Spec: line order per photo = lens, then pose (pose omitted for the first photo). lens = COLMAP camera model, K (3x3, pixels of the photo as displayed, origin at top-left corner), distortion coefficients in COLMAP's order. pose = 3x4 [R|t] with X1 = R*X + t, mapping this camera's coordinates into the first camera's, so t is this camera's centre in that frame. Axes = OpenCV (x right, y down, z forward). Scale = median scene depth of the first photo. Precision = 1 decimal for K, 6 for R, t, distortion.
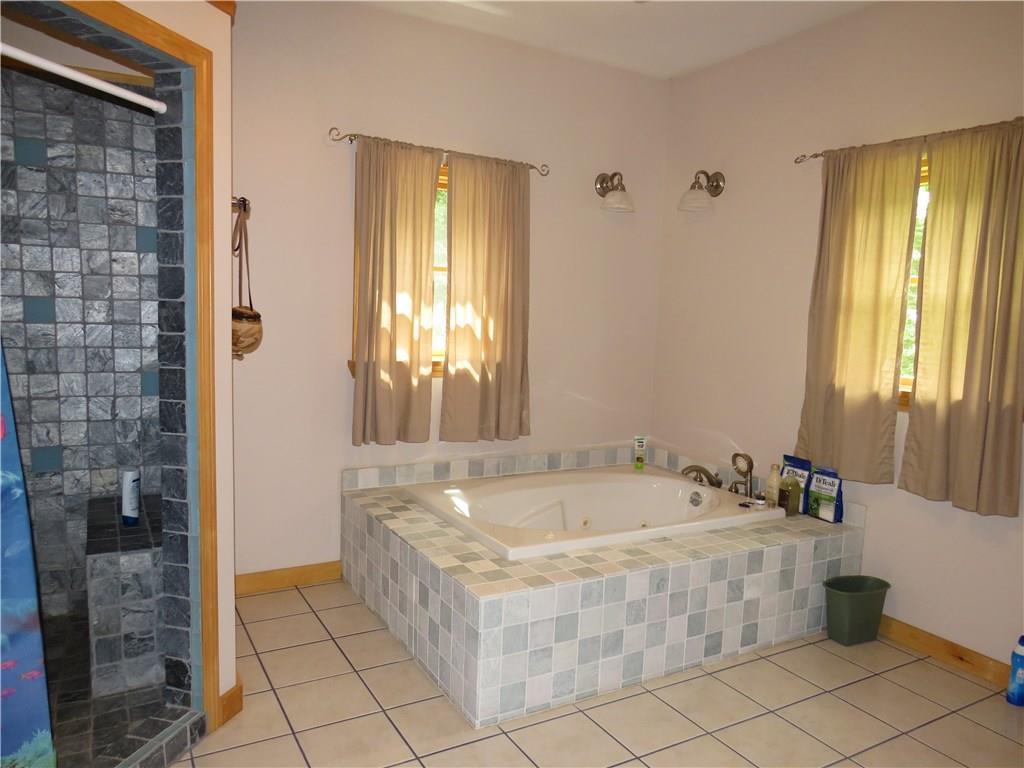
lens RADIAL K [[727.3, 0, 506.6], [0, 727.3, 379.9], [0, 0, 1]] dist [-0.013020, -0.000771]
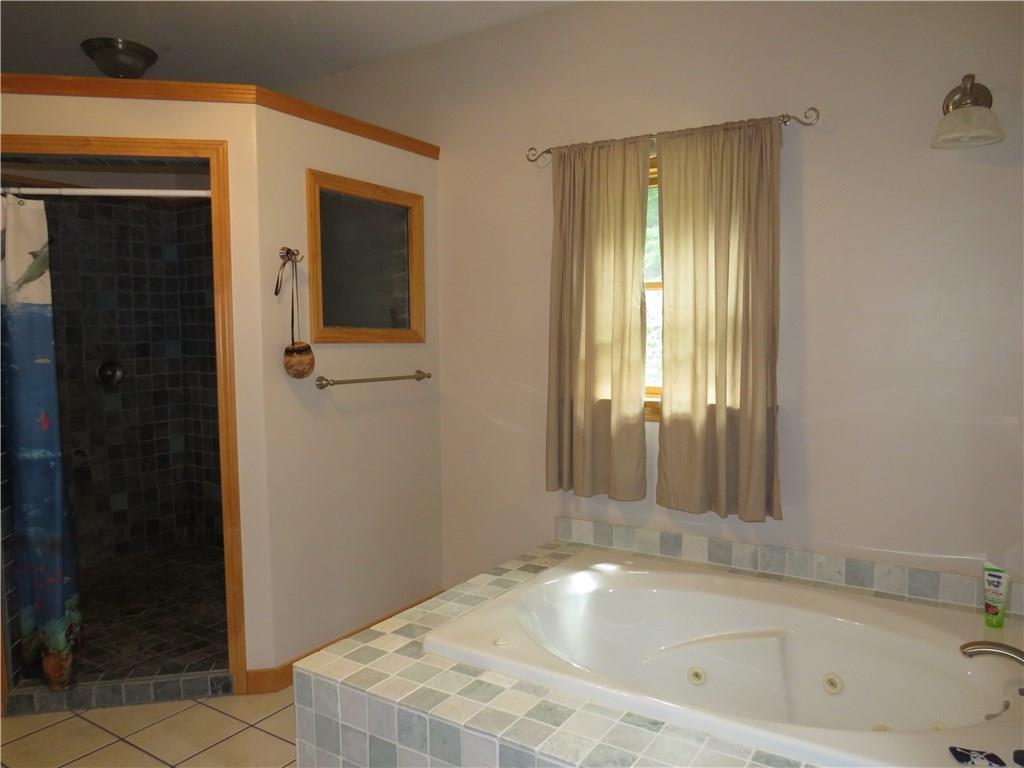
lens RADIAL K [[727.3, 0, 503.1], [0, 727.3, 387.8], [0, 0, 1]] dist [-0.013020, -0.000771]
pose [[0.467355, 0.027309, -0.883648, 0.667788], [-0.059412, 0.998233, -0.000573, -0.039796], [0.882071, 0.052767, 0.468152, 0.618945]]
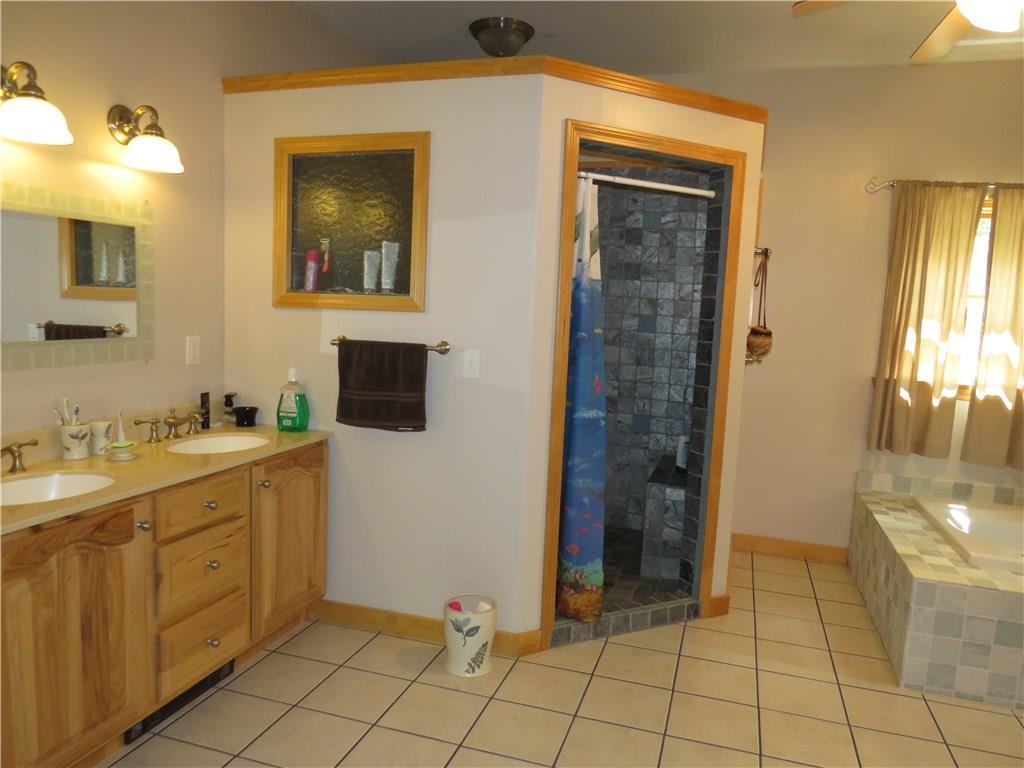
lens RADIAL K [[727.3, 0, 522.6], [0, 727.3, 378.9], [0, 0, 1]] dist [-0.013020, -0.000771]
pose [[0.693830, 0.083703, -0.715258, 0.264868], [-0.104492, 0.994412, 0.015010, 0.021770], [0.712518, 0.064324, 0.698699, -0.234668]]
